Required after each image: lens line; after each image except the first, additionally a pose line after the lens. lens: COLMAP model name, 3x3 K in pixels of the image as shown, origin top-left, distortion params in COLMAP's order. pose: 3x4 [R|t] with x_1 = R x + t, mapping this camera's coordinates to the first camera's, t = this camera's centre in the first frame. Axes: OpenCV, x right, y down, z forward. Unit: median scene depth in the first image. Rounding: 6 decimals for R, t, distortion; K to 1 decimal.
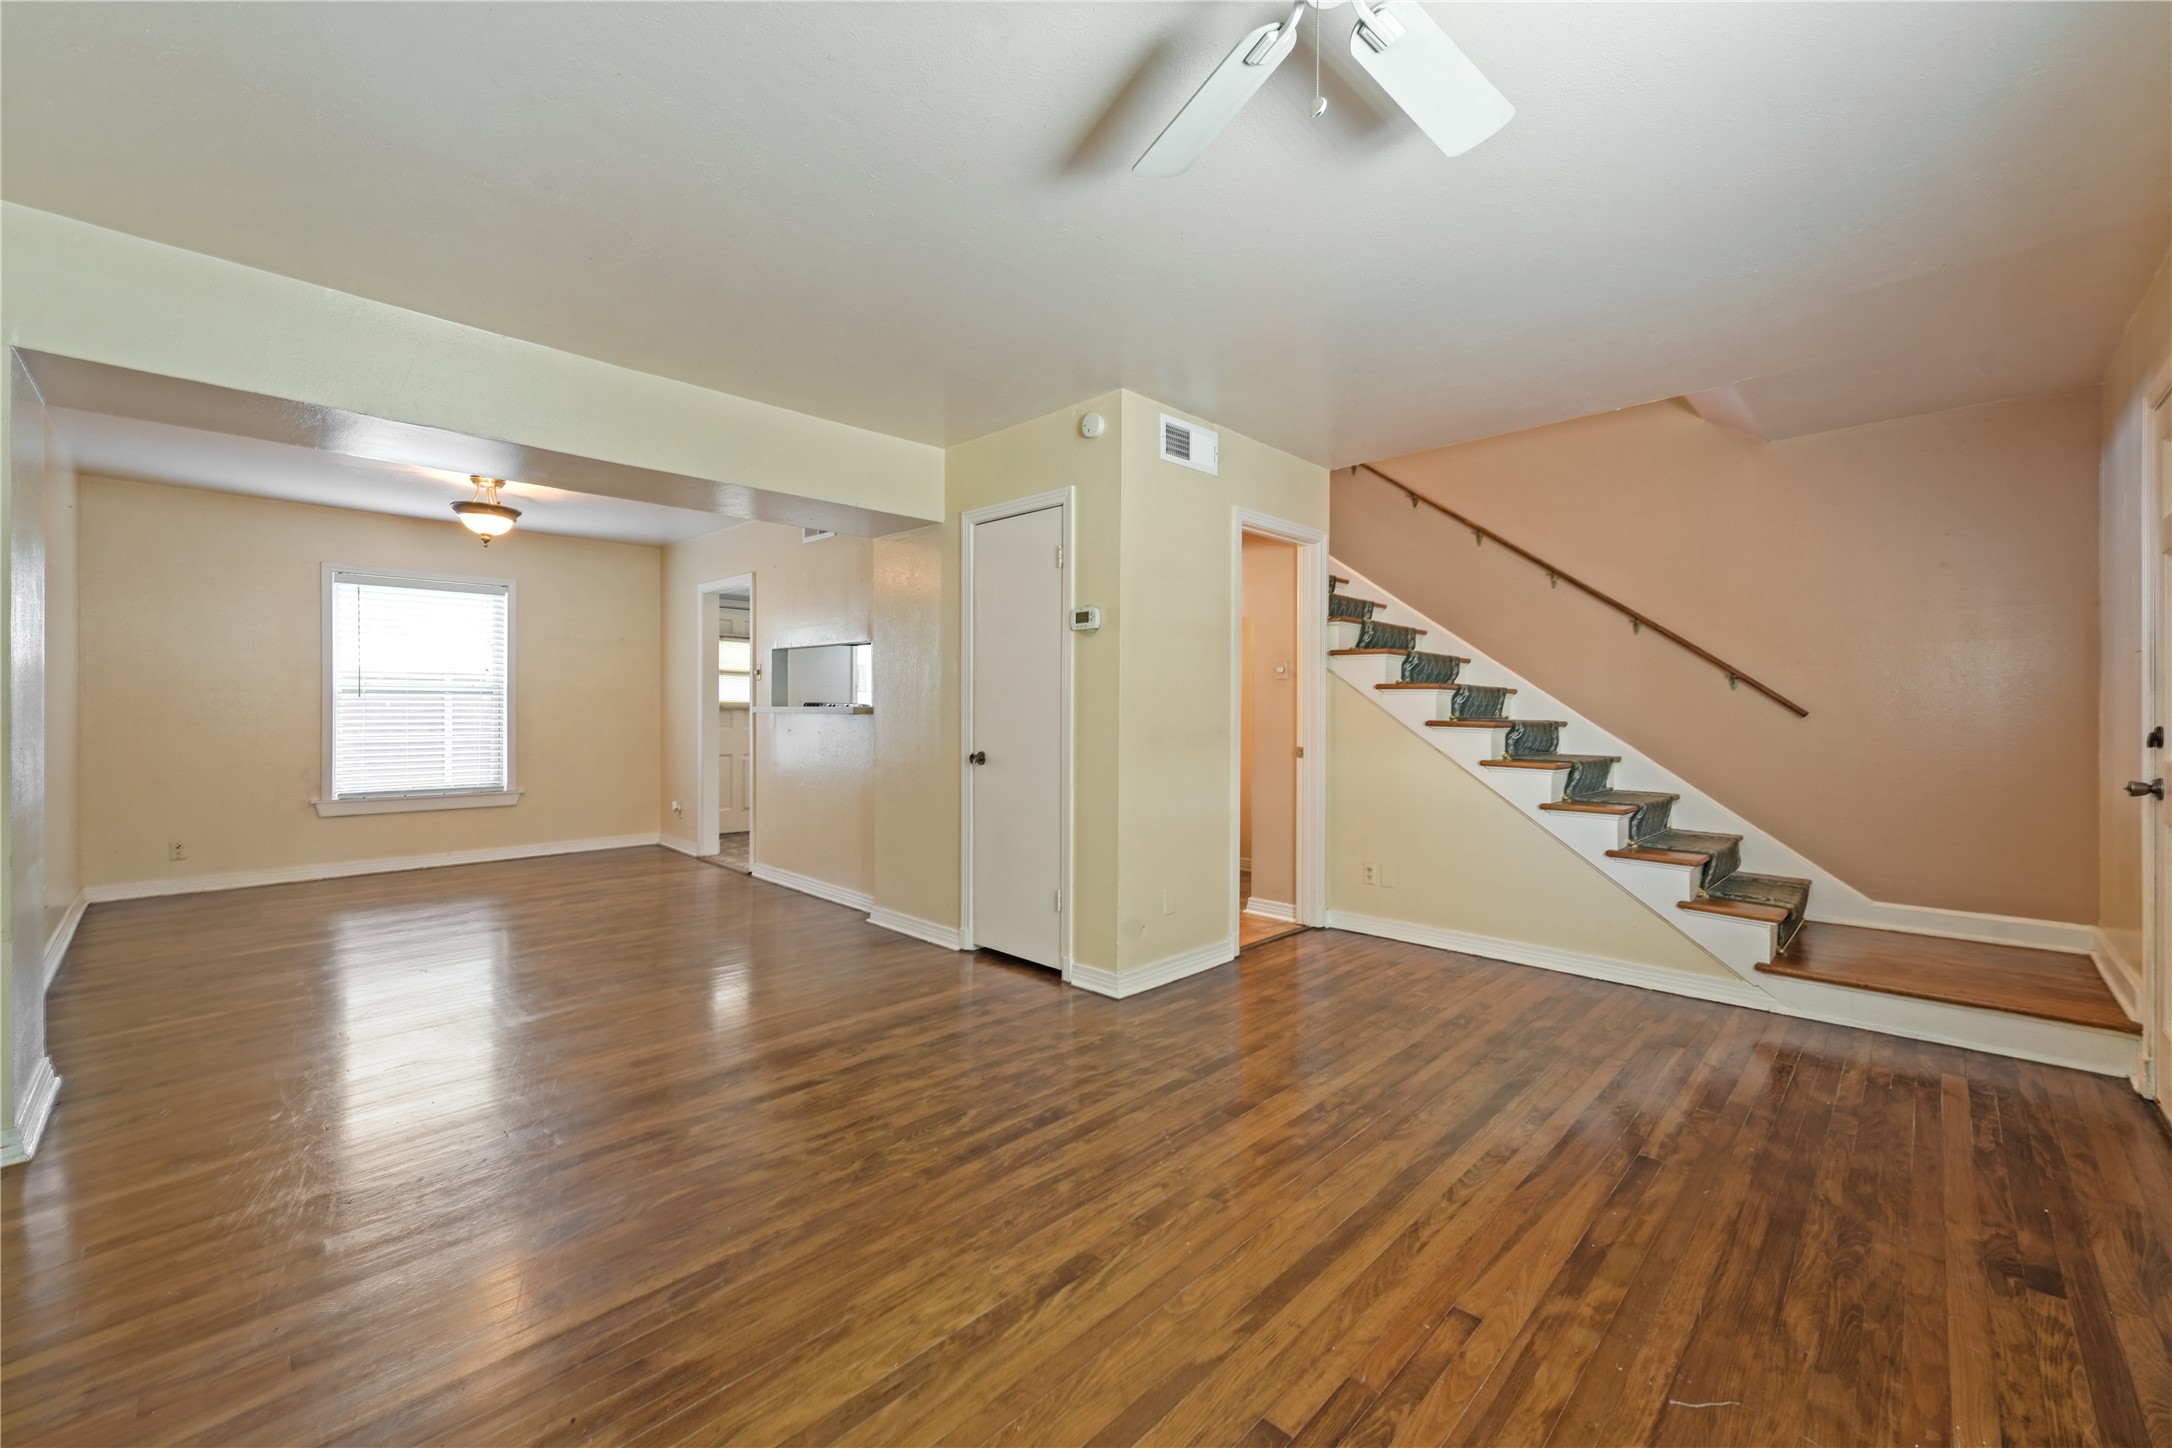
lens RADIAL K [[877.7, 0, 1082.9], [0, 877.7, 715.9], [0, 0, 1]] dist [0.001864, -0.000150]
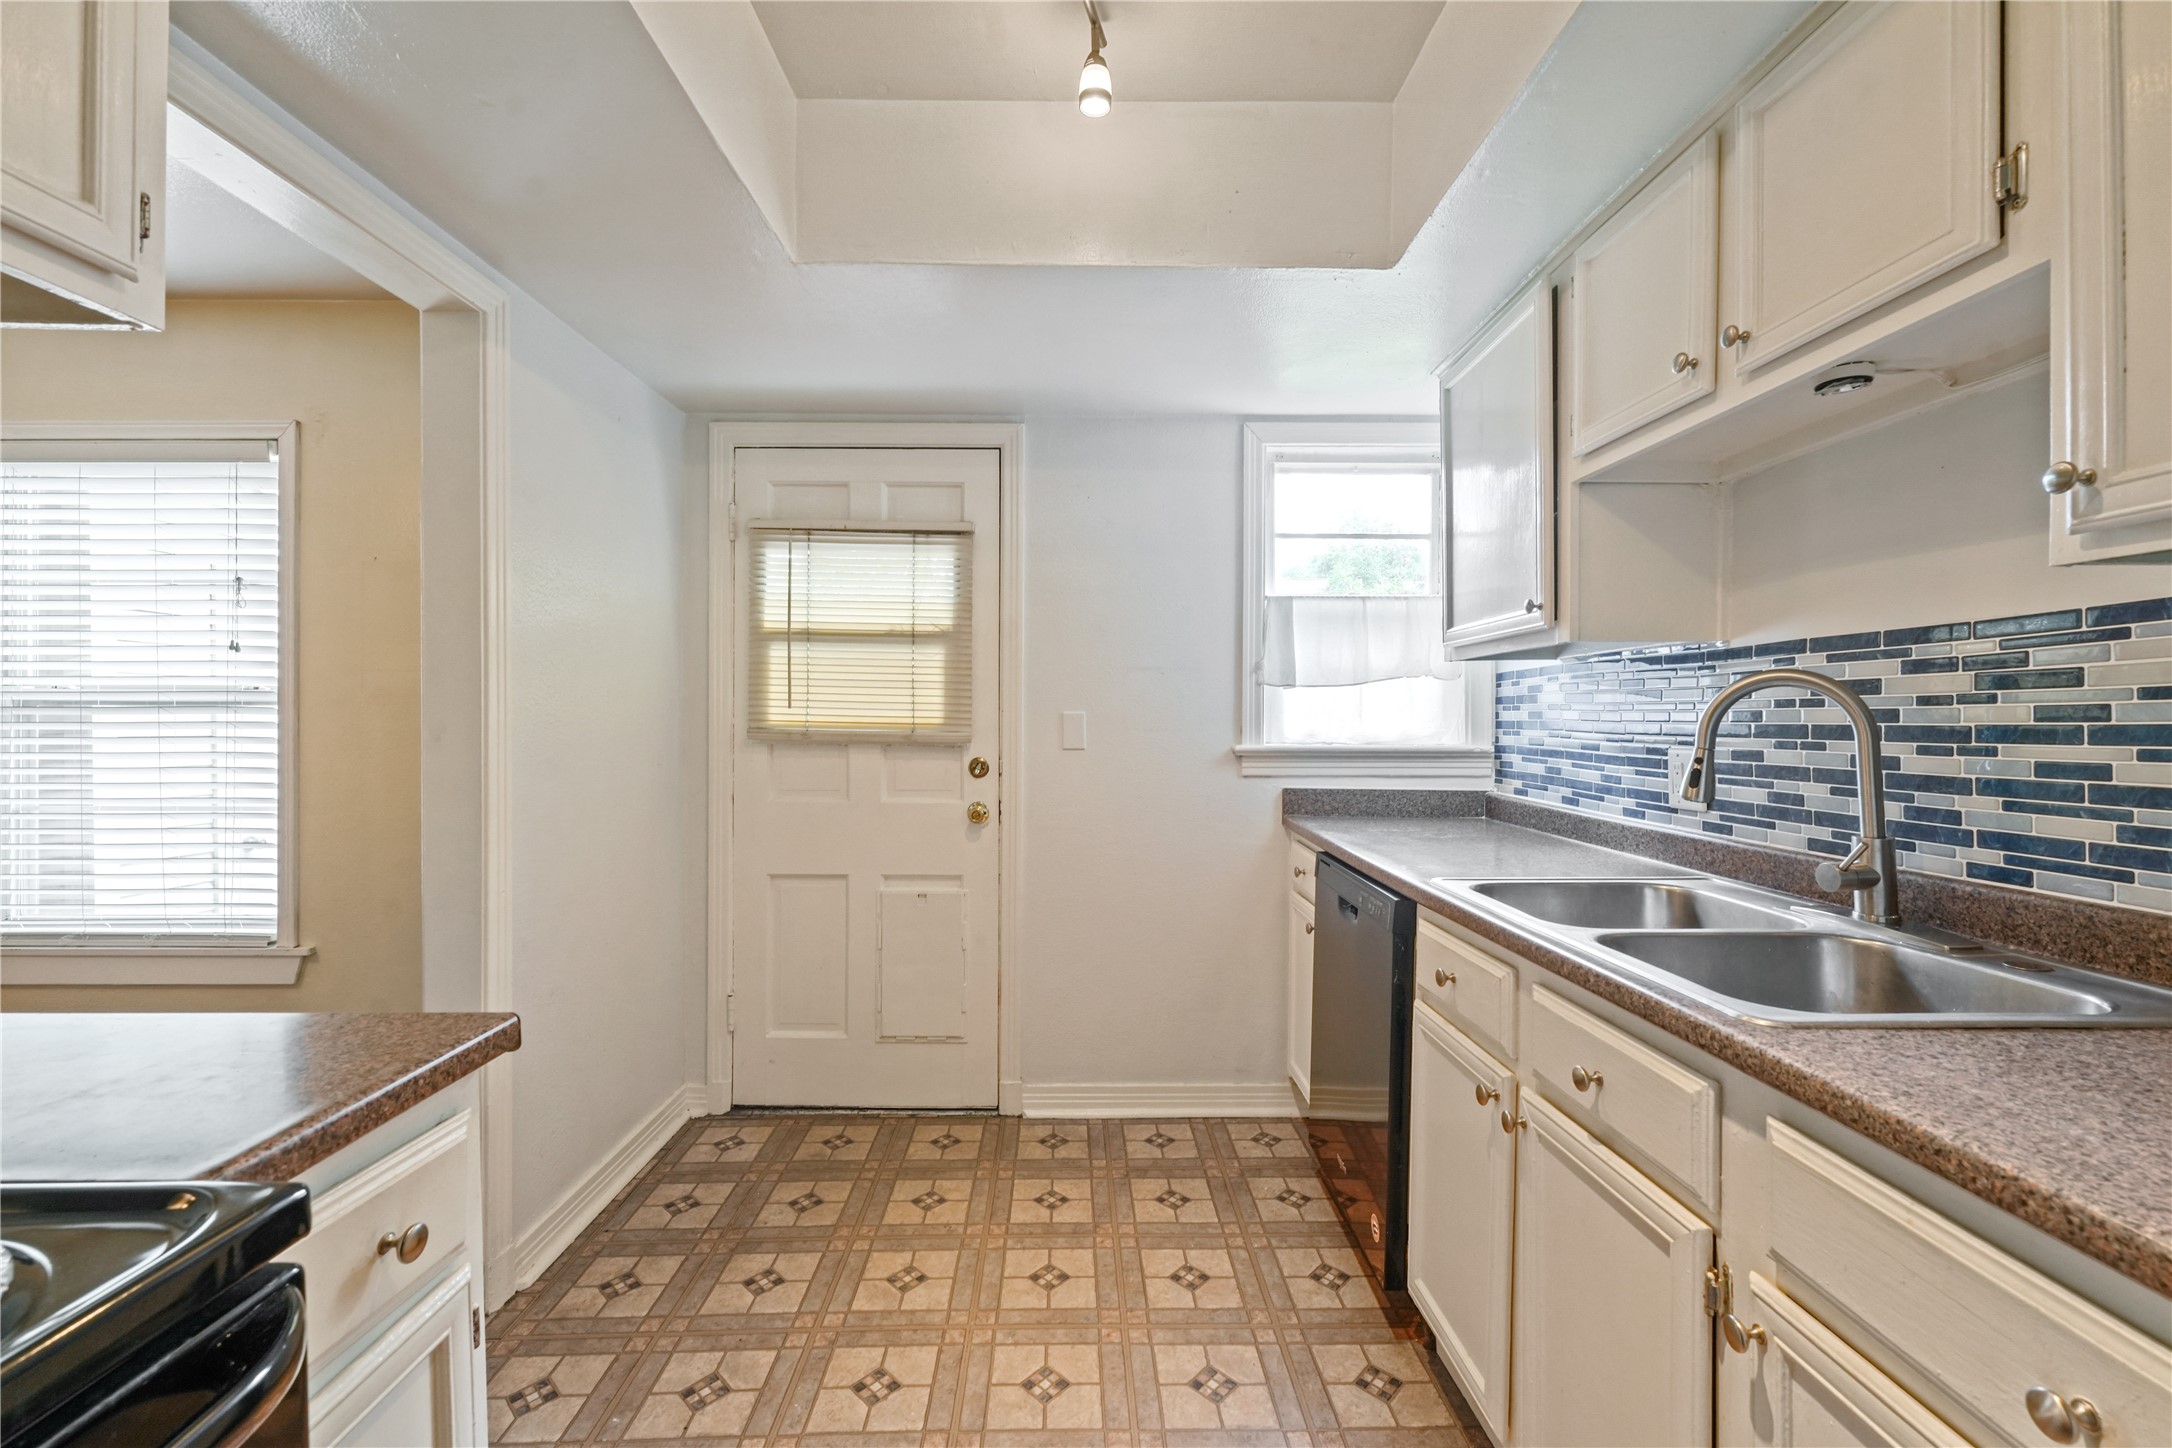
lens RADIAL K [[877.7, 0, 1075.2], [0, 877.7, 722.9], [0, 0, 1]] dist [0.001864, -0.000150]
pose [[0.711319, 0.001490, -0.702868, -0.193137], [-0.003870, 0.999991, -0.001797, -0.031938], [0.702858, 0.003999, 0.711318, 1.653721]]
